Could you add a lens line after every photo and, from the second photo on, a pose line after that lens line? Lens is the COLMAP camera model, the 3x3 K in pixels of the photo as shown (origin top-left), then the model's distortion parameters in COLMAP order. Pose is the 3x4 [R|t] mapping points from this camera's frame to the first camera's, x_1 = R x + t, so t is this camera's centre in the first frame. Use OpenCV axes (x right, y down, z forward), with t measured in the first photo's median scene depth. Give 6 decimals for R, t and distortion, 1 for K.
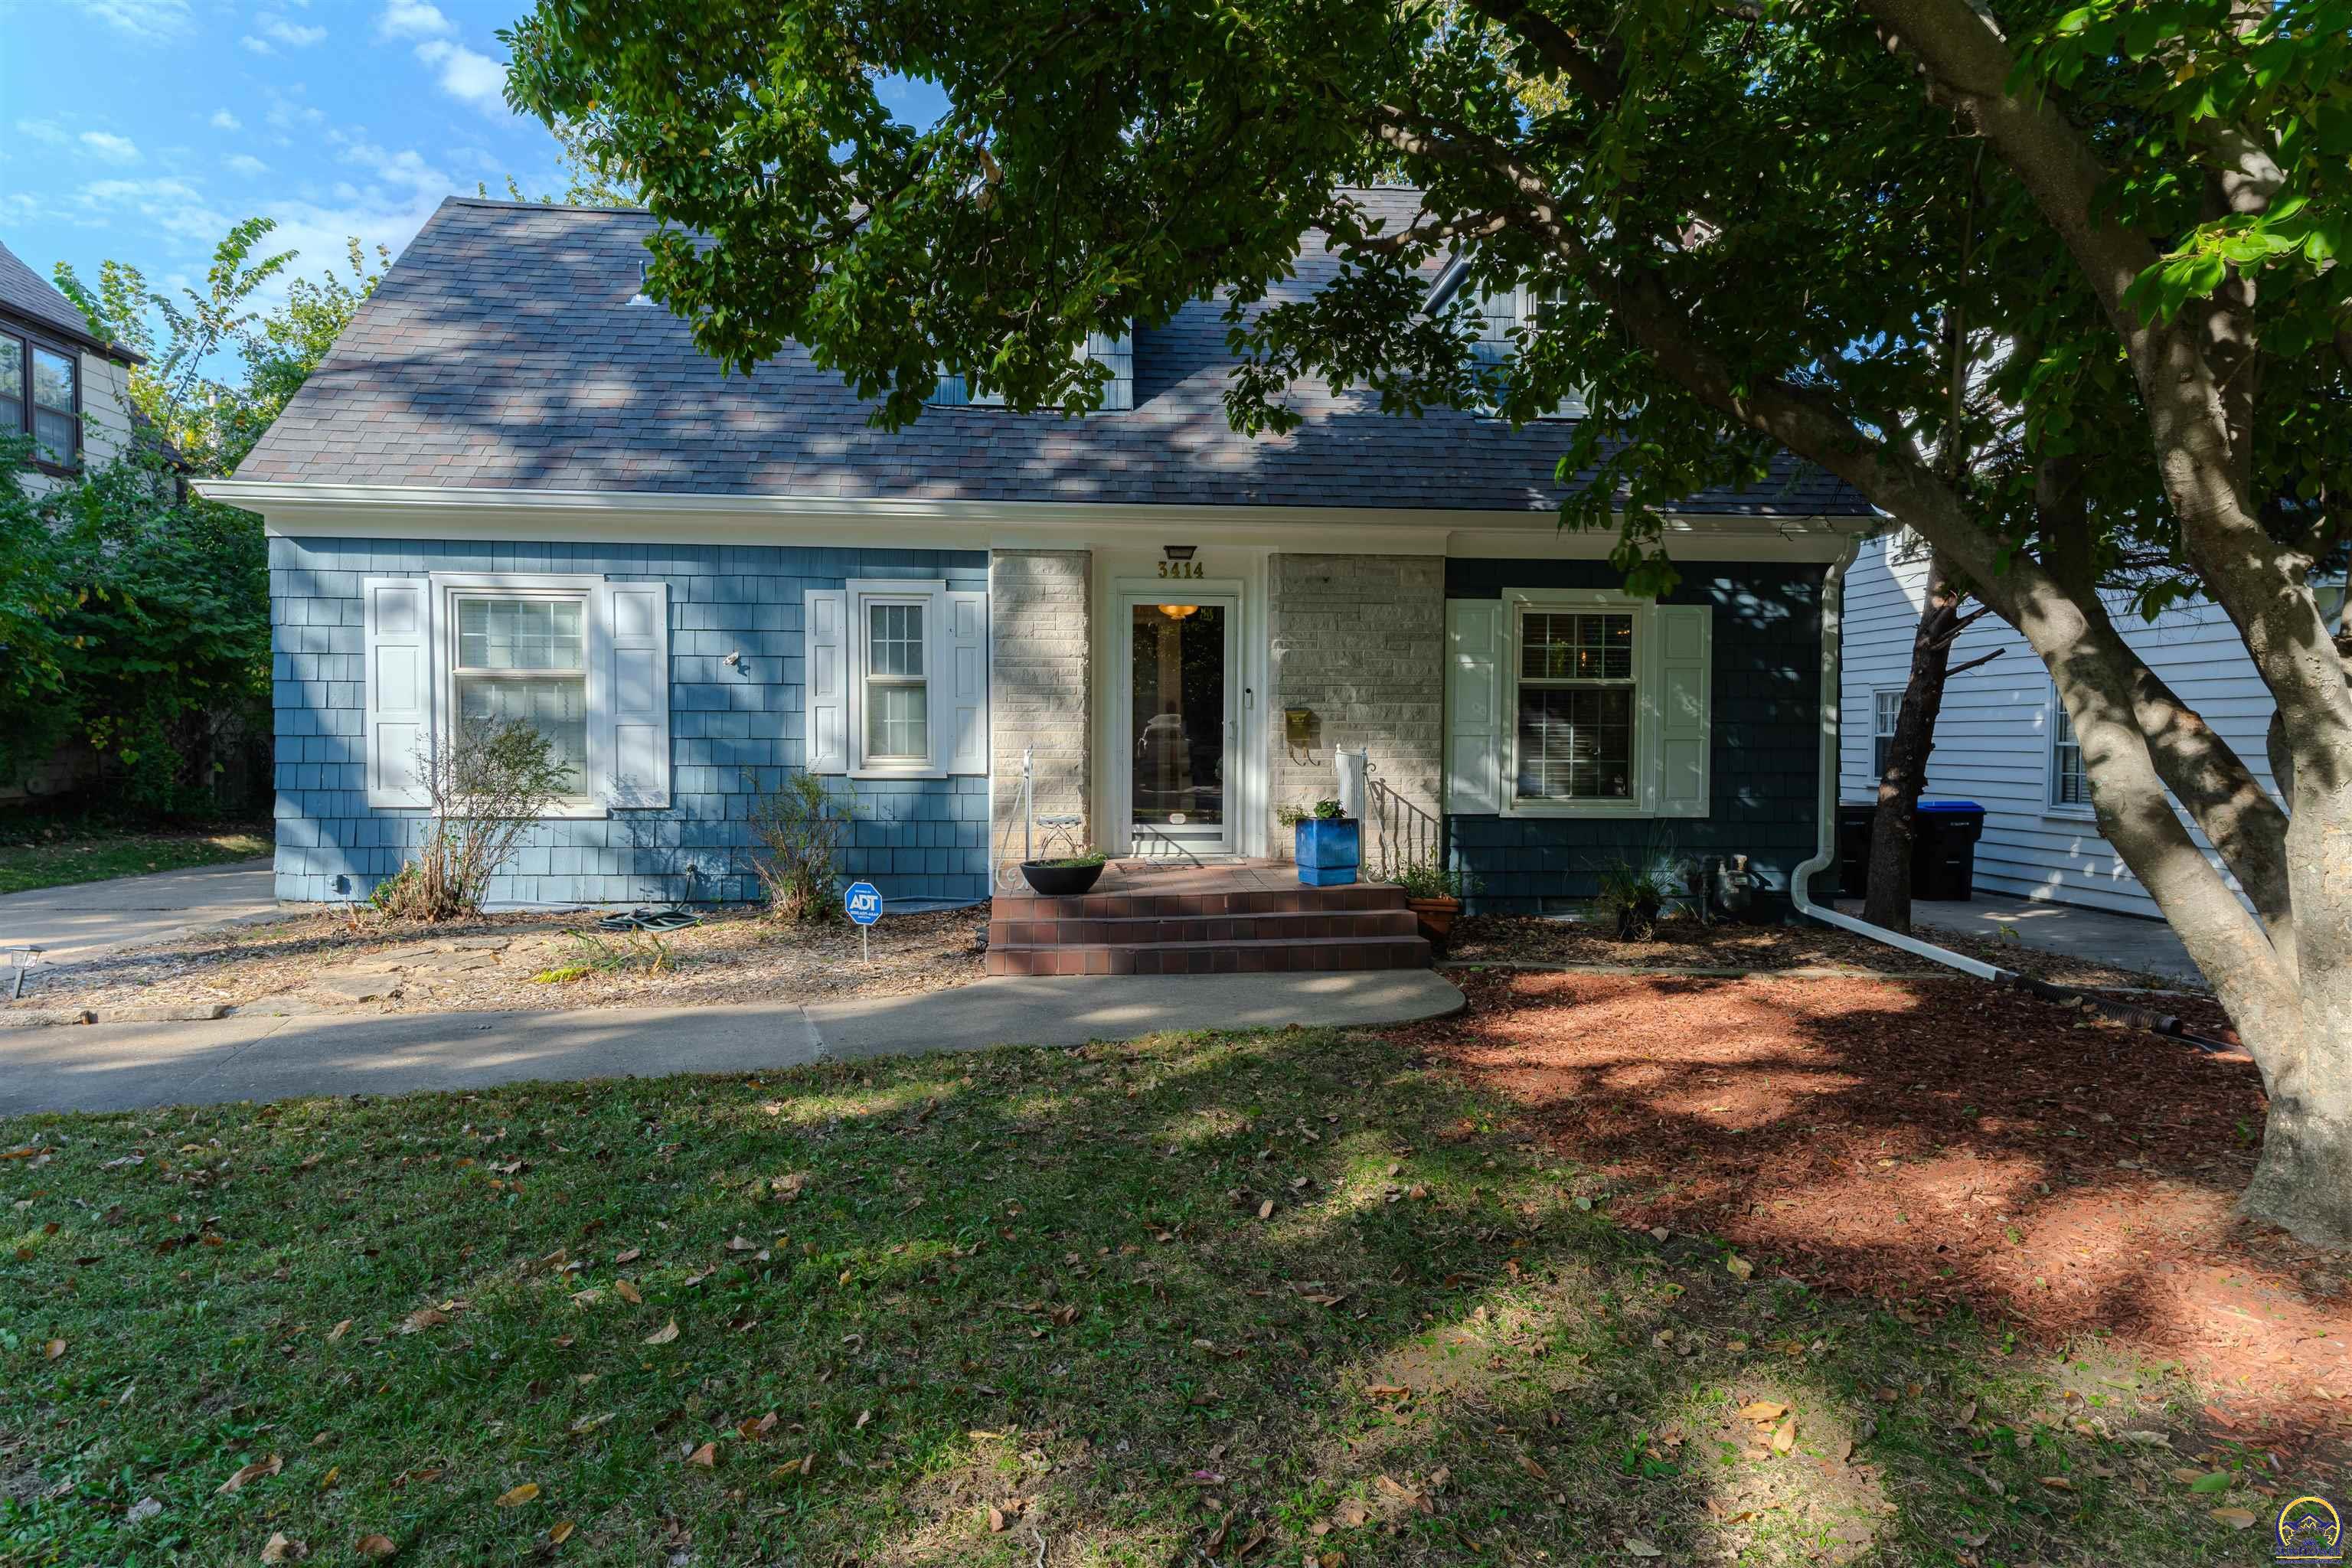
lens RADIAL K [[1320.5, 0, 1172.9], [0, 1320.5, 756.2], [0, 0, 1]] dist [0.001459, 0.000592]
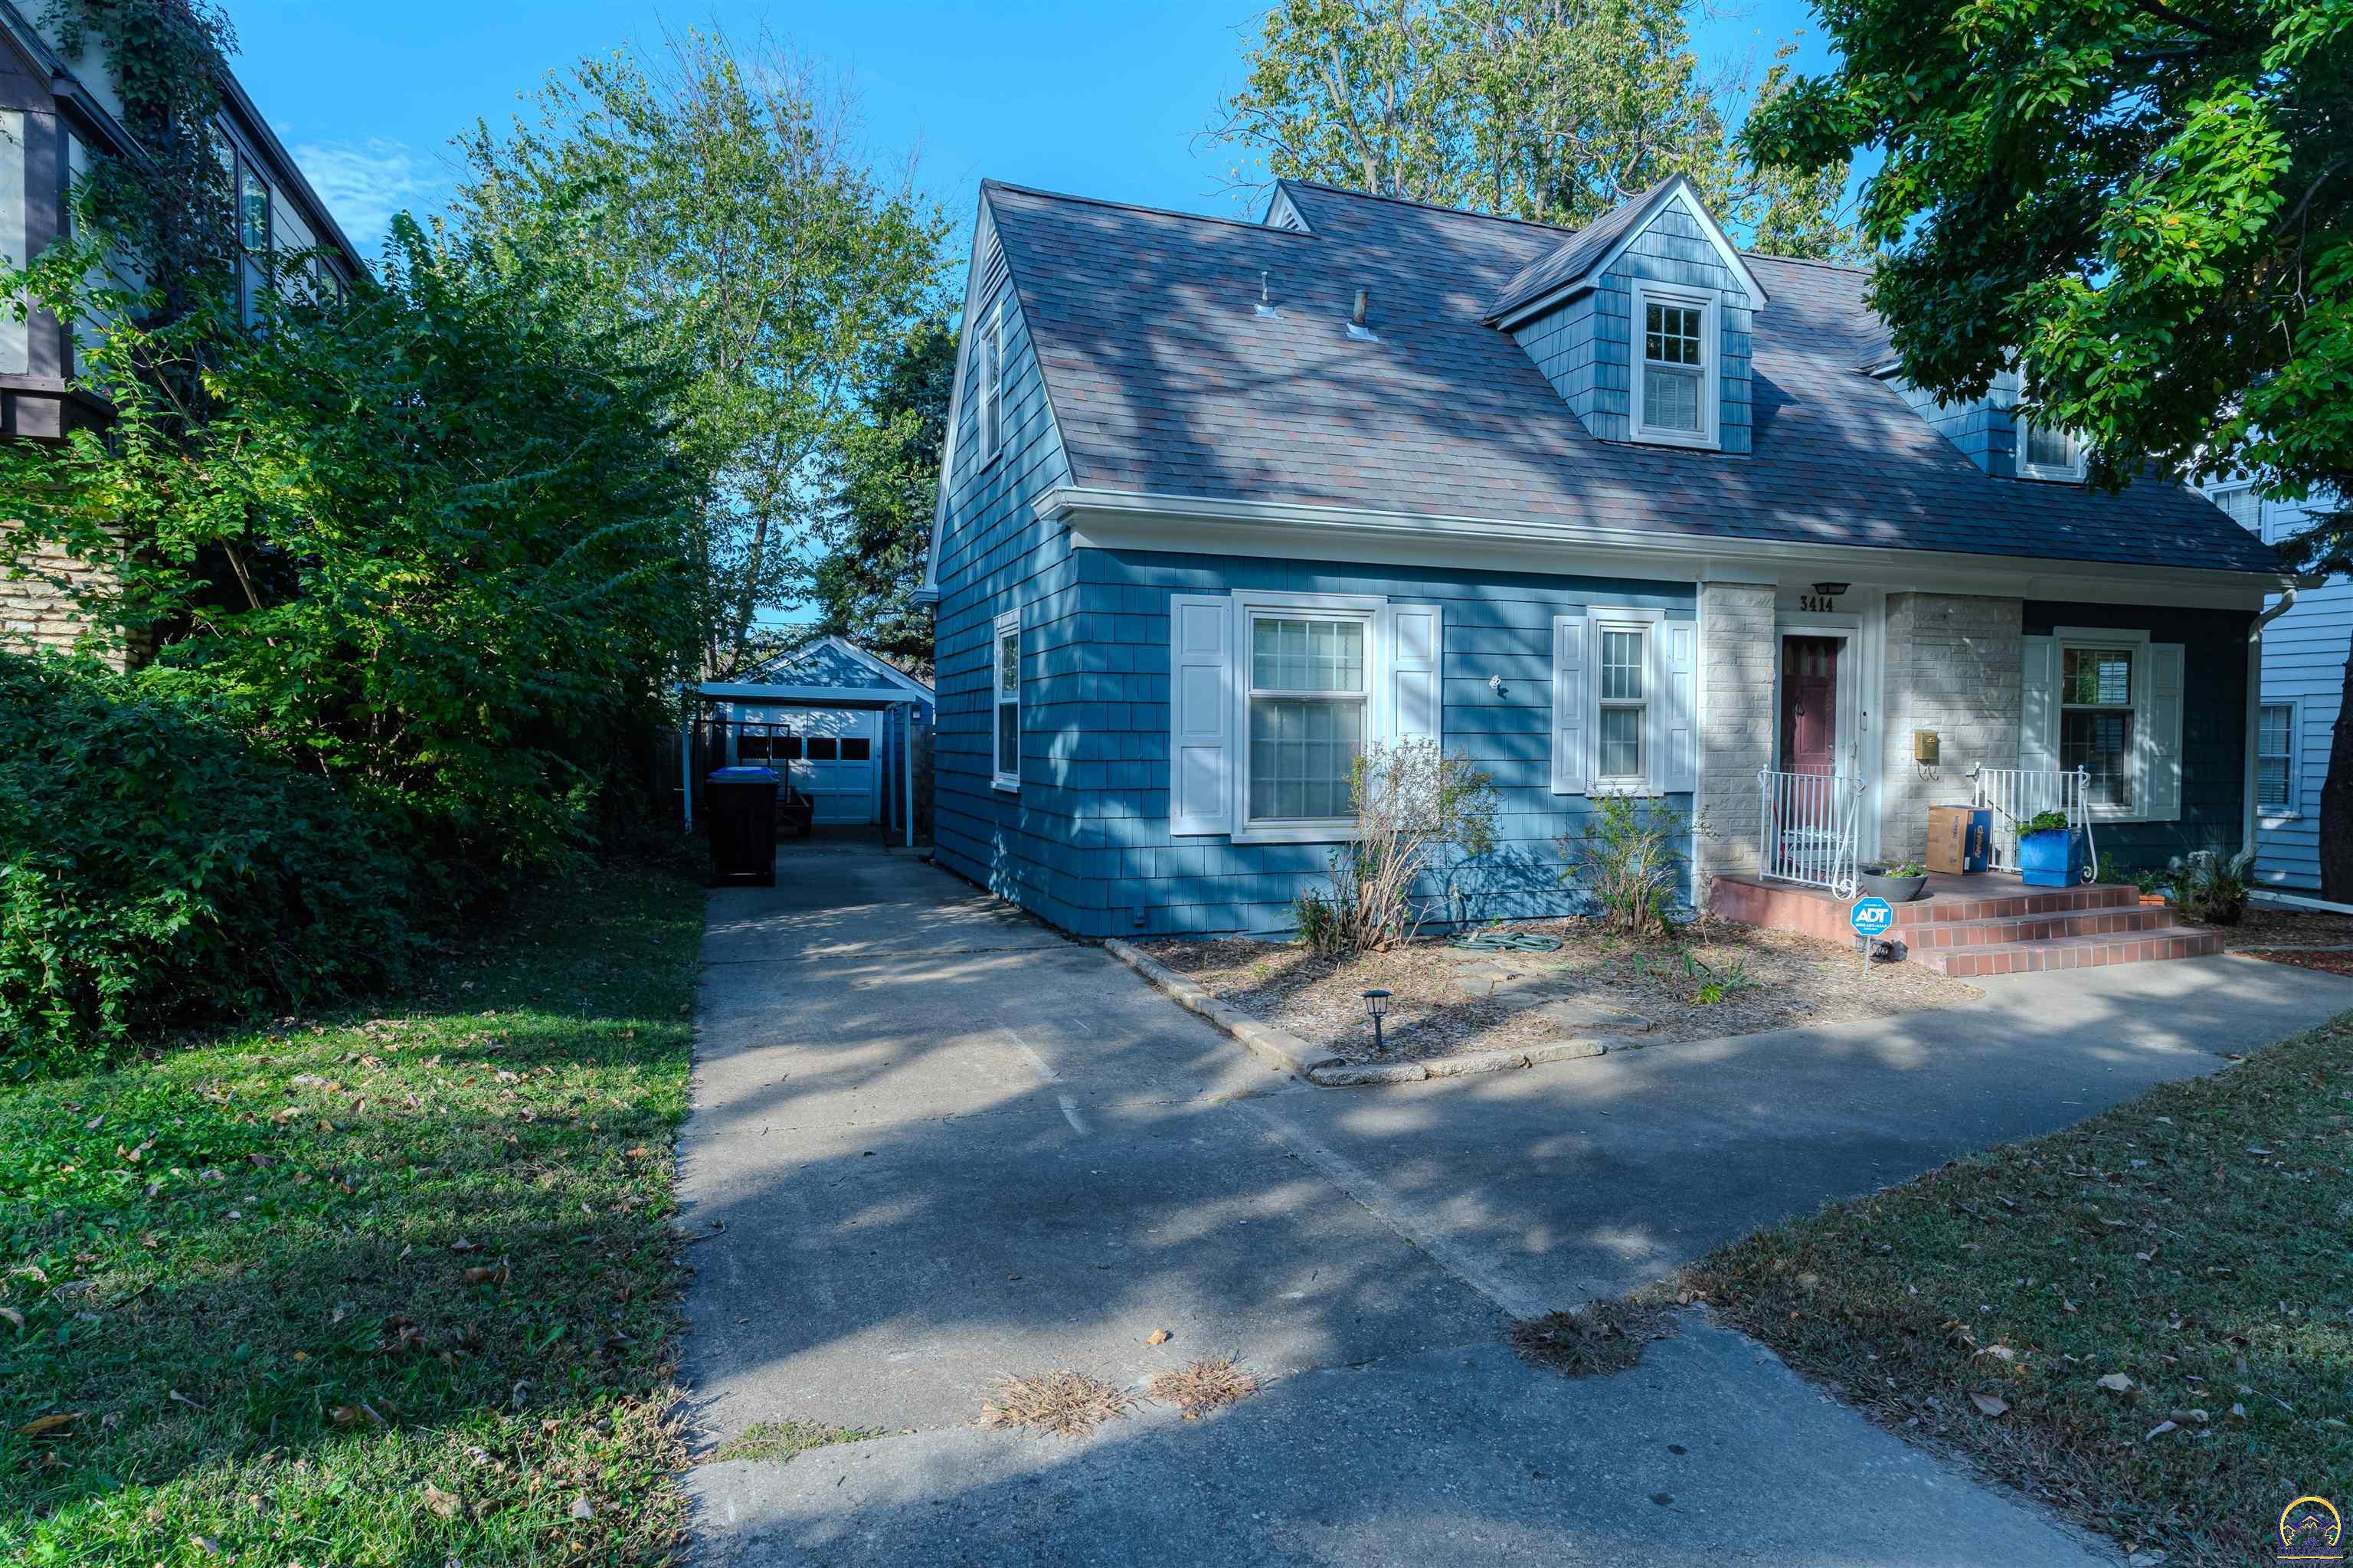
lens RADIAL K [[1321.1, 0, 1173.4], [0, 1321.1, 756.2], [0, 0, 1]] dist [0.001459, 0.000592]
pose [[0.973033, -0.001825, 0.230659, -0.778426], [-0.000249, 0.999960, 0.008965, -0.023389], [-0.230666, -0.008781, 0.972993, 0.046708]]
